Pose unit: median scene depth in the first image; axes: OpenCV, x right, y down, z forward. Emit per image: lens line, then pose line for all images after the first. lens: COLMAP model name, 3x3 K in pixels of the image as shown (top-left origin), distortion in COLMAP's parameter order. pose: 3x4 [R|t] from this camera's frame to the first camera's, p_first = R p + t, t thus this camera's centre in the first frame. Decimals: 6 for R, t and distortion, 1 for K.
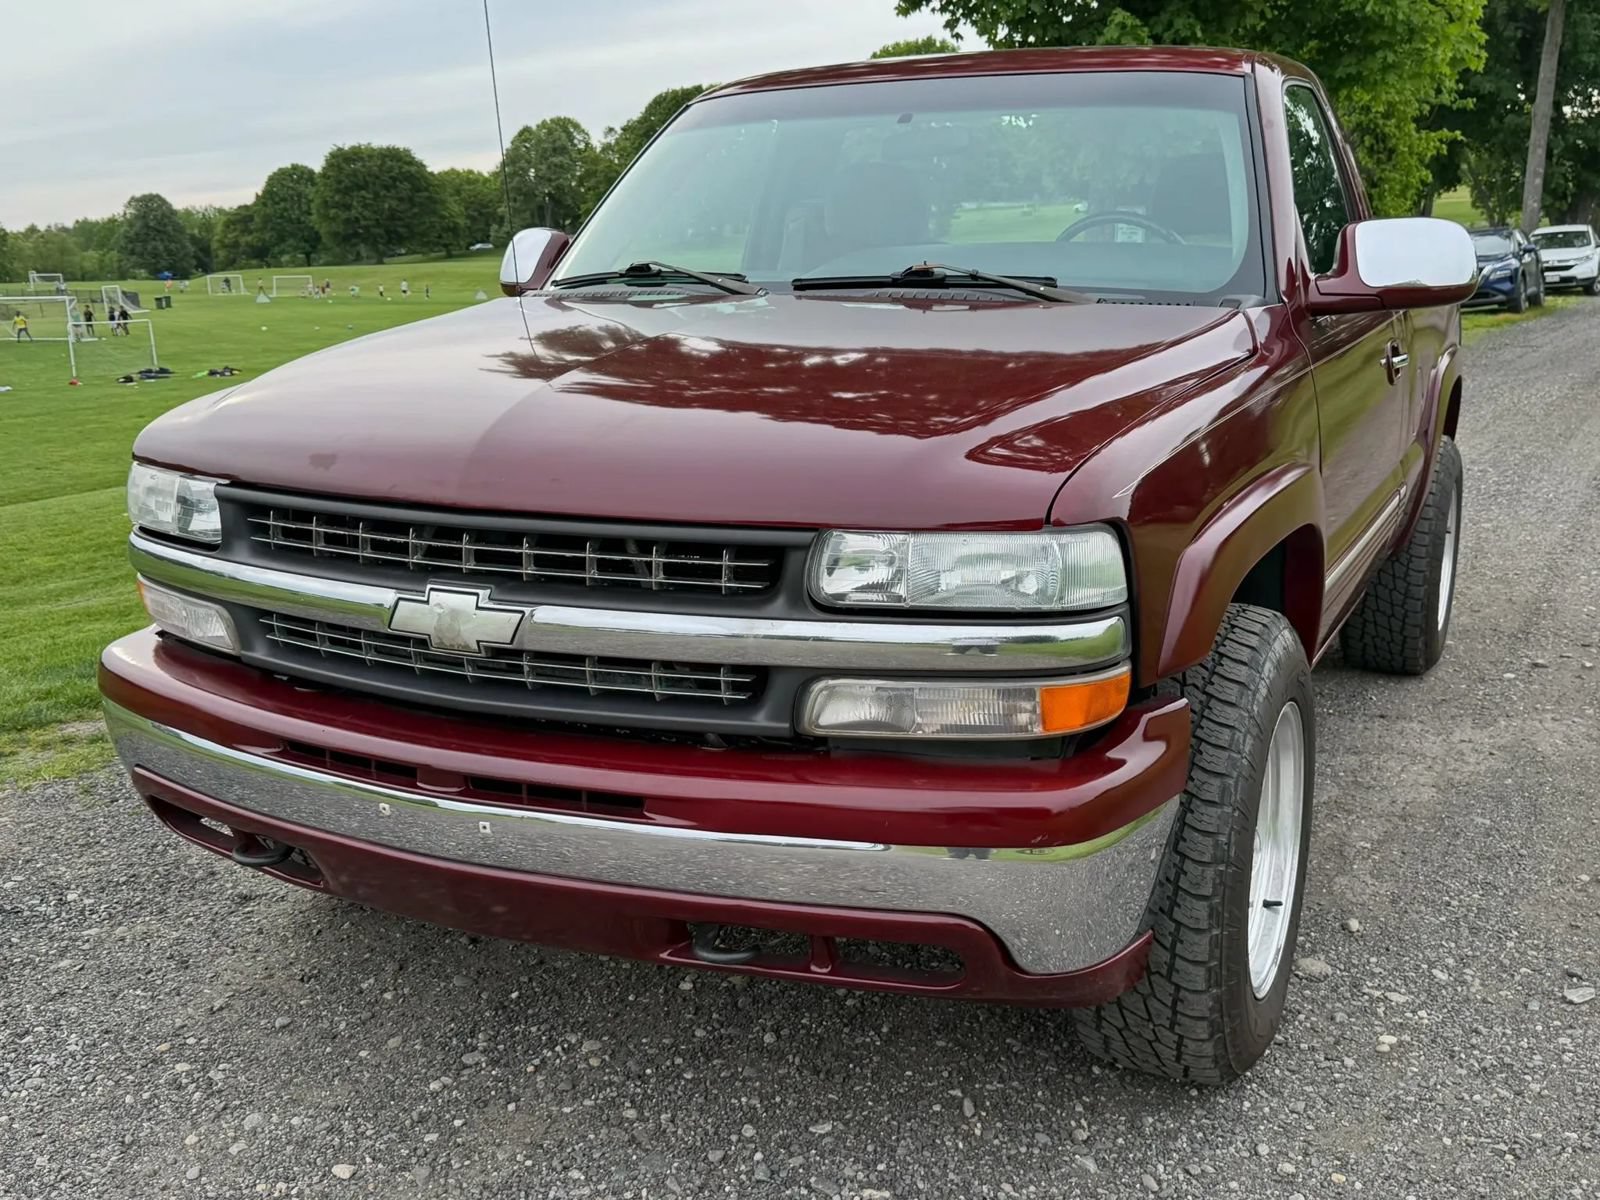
lens RADIAL K [[1613.8, 0, 800.0], [0, 1613.8, 600.0], [0, 0, 1]] dist [0.109298, -0.213439]
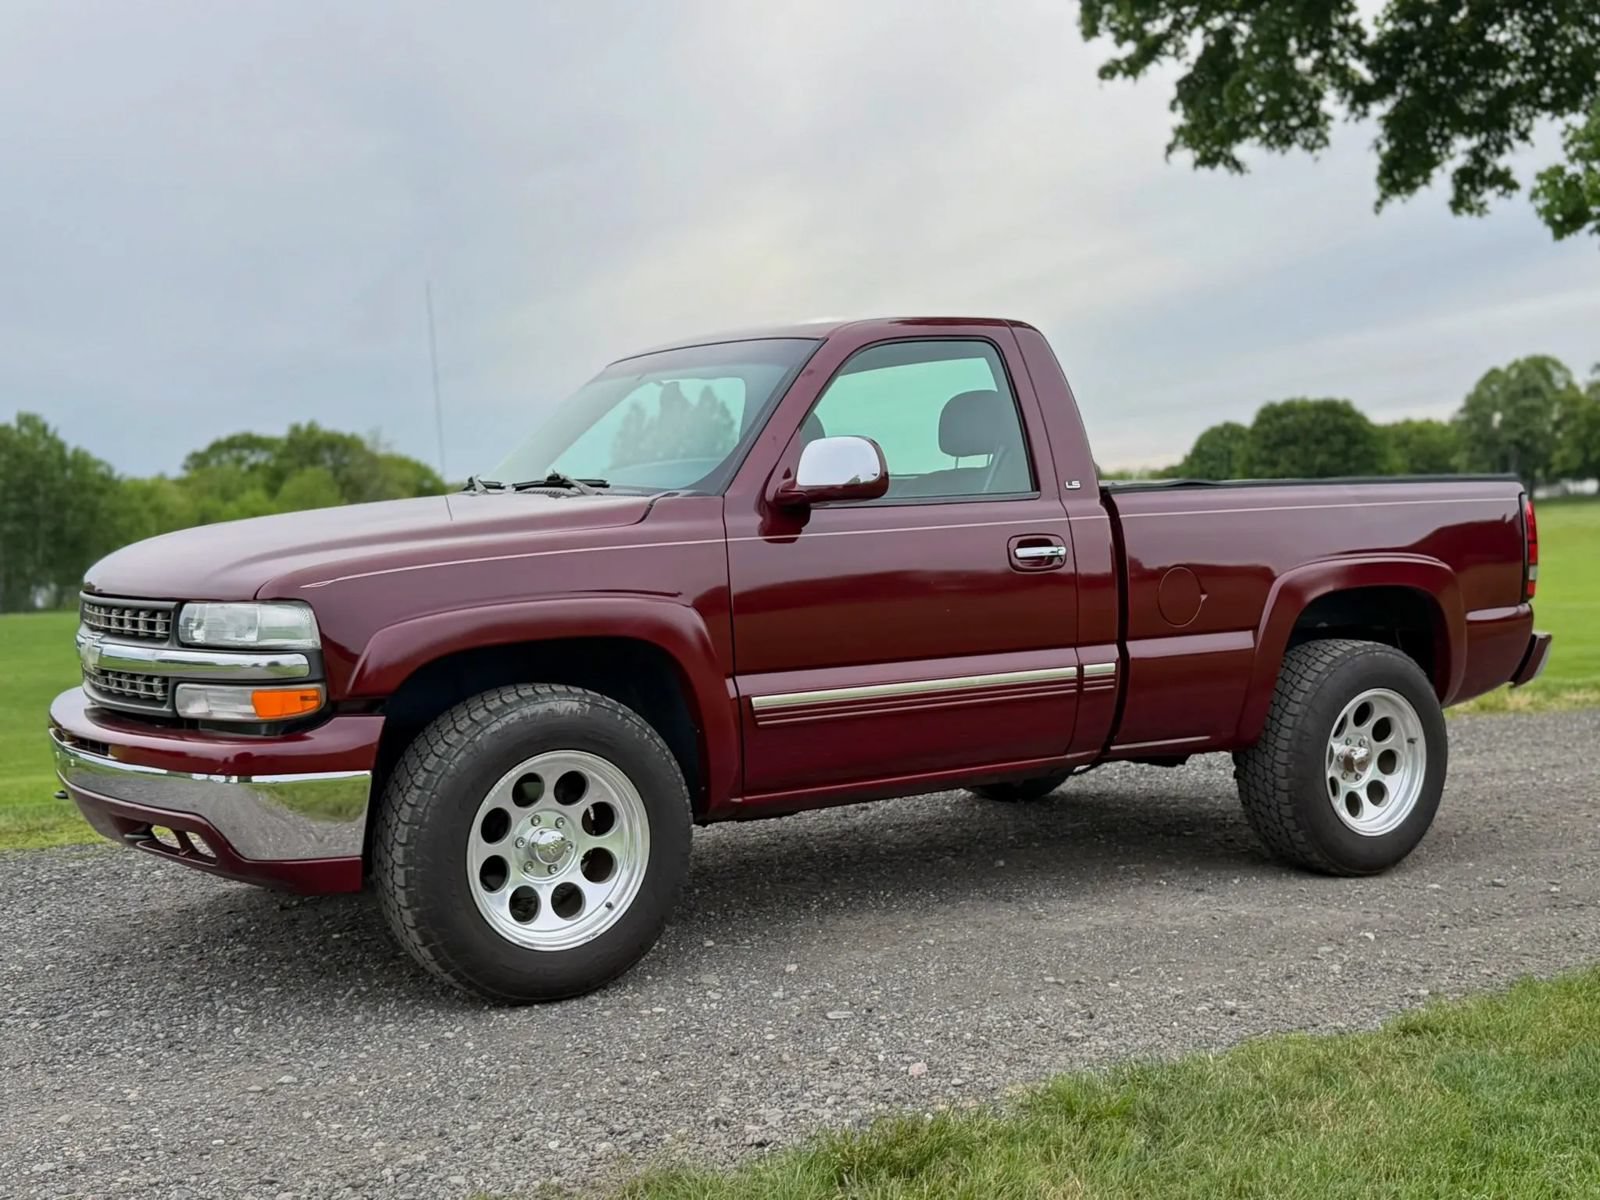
lens RADIAL K [[1807.7, 0, 800.0], [0, 1807.7, 600.0], [0, 0, 1]] dist [0.194204, -0.355178]
pose [[0.856831, 0.017364, -0.515306, 0.703602], [-0.100578, 0.985862, -0.134017, 0.068179], [0.505693, 0.166658, 0.846463, -0.174689]]
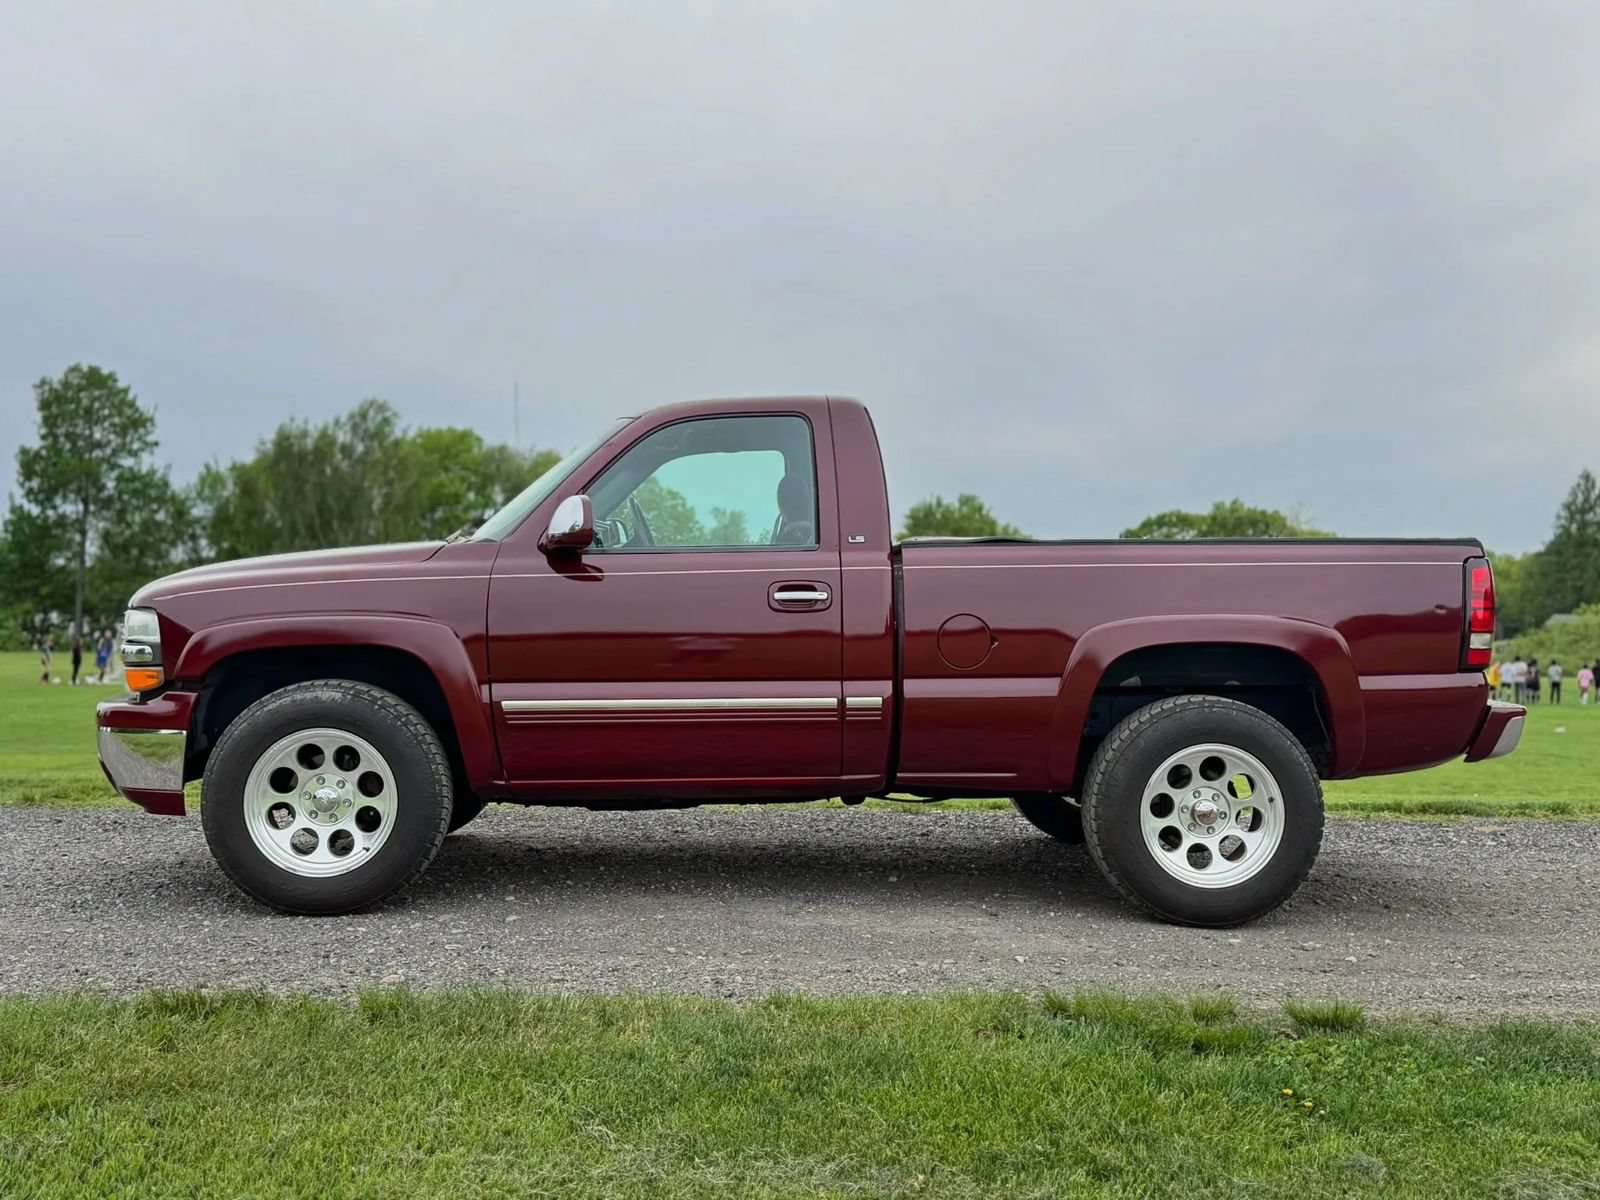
lens RADIAL K [[1763.4, 0, 800.0], [0, 1763.4, 600.0], [0, 0, 1]] dist [0.152359, -0.275267]
pose [[0.486599, 0.014525, -0.873505, 1.310489], [-0.198994, 0.975421, -0.094632, 0.000861], [0.850660, 0.219870, 0.477529, 0.214158]]
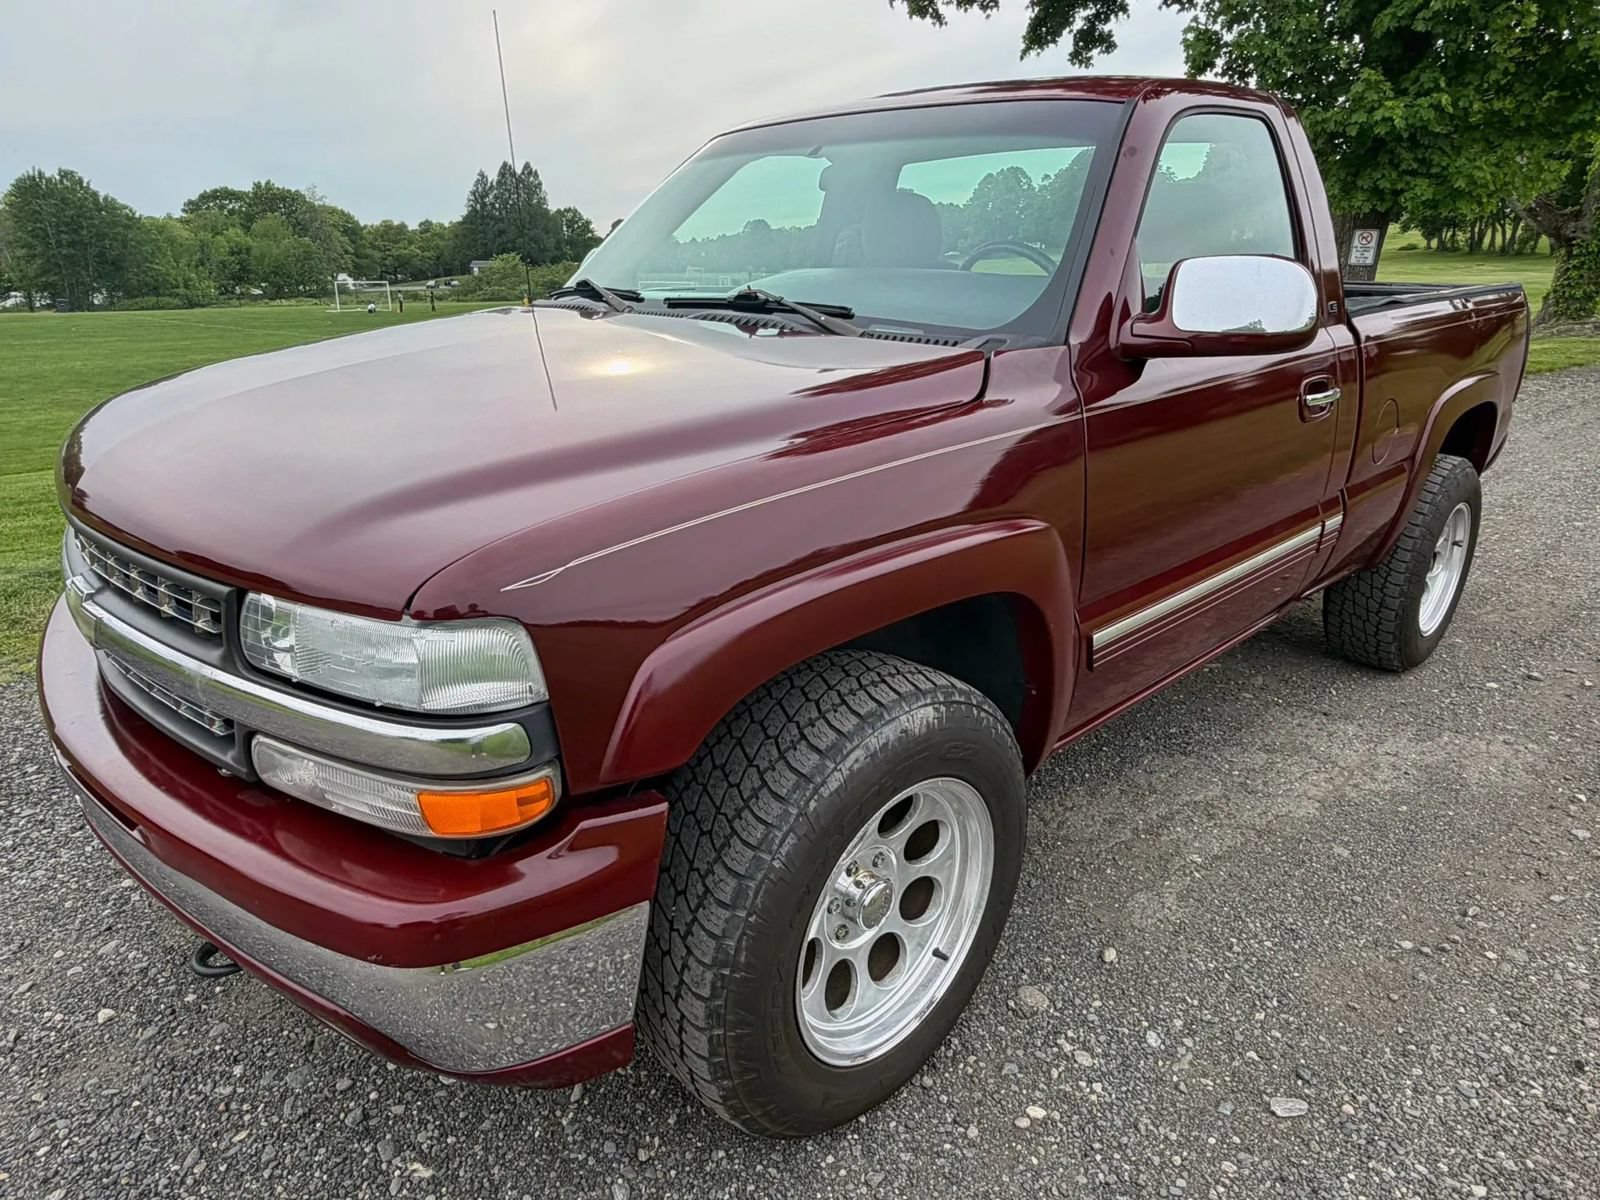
lens RADIAL K [[1004.9, 0, 789.6], [0, 1004.9, 607.2], [0, 0, 1]] dist [0.012912, -0.013422]
pose [[0.938168, 0.126891, -0.322086, 0.210937], [-0.086237, 0.986734, 0.137550, -0.058120], [0.335267, -0.101270, 0.936665, 0.228850]]
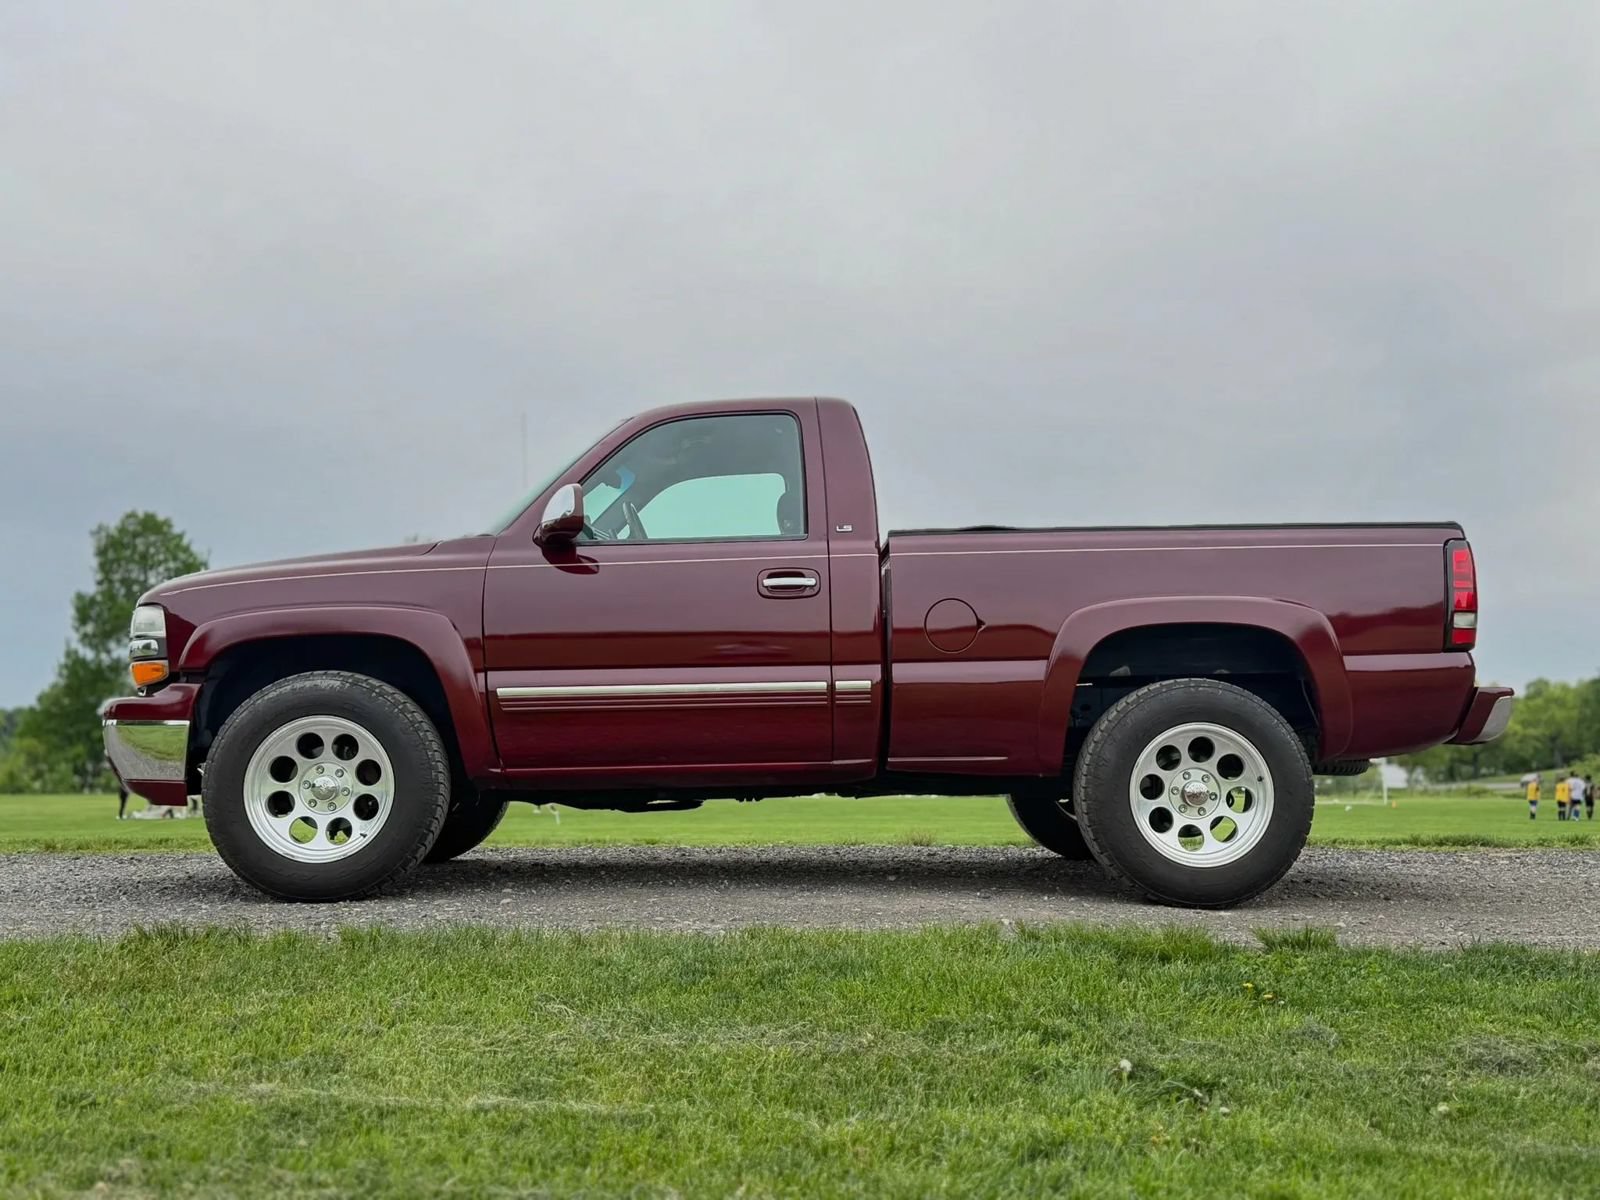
lens RADIAL K [[1762.5, 0, 807.3], [0, 1762.5, 594.7], [0, 0, 1]] dist [0.146669, -0.241672]
pose [[0.466006, -0.065238, -0.882373, 1.346839], [-0.187621, 0.967312, -0.170606, 0.097403], [0.864660, 0.245055, 0.438533, 0.262195]]
